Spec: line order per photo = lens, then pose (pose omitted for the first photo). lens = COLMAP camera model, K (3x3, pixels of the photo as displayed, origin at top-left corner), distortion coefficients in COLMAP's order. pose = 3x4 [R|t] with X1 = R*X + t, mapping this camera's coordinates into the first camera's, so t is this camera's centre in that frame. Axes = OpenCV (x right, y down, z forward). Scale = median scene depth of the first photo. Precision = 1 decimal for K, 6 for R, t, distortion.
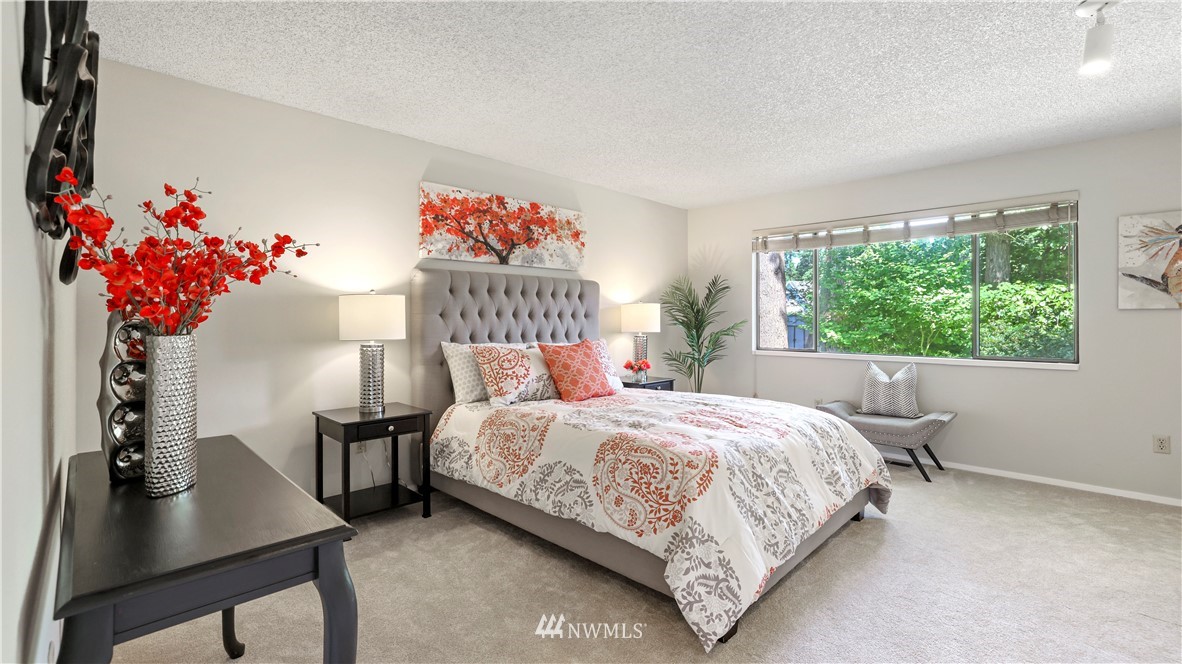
lens RADIAL K [[509.2, 0, 591.0], [0, 509.2, 322.9], [0, 0, 1]] dist [-0.038778, 0.010411]
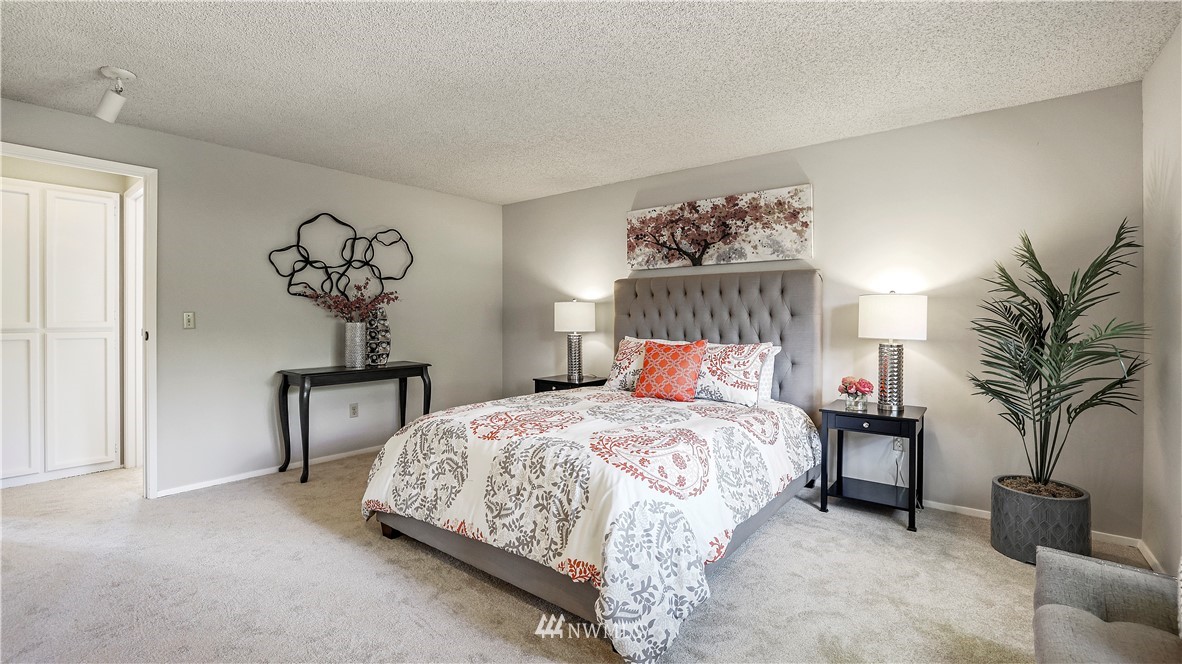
lens RADIAL K [[509.2, 0, 591.6], [0, 509.2, 324.2], [0, 0, 1]] dist [-0.038778, 0.010411]
pose [[0.112427, 0.017233, -0.993511, 0.859799], [-0.007856, 0.999834, 0.016454, -0.010710], [0.993629, 0.005956, 0.112543, 0.679973]]
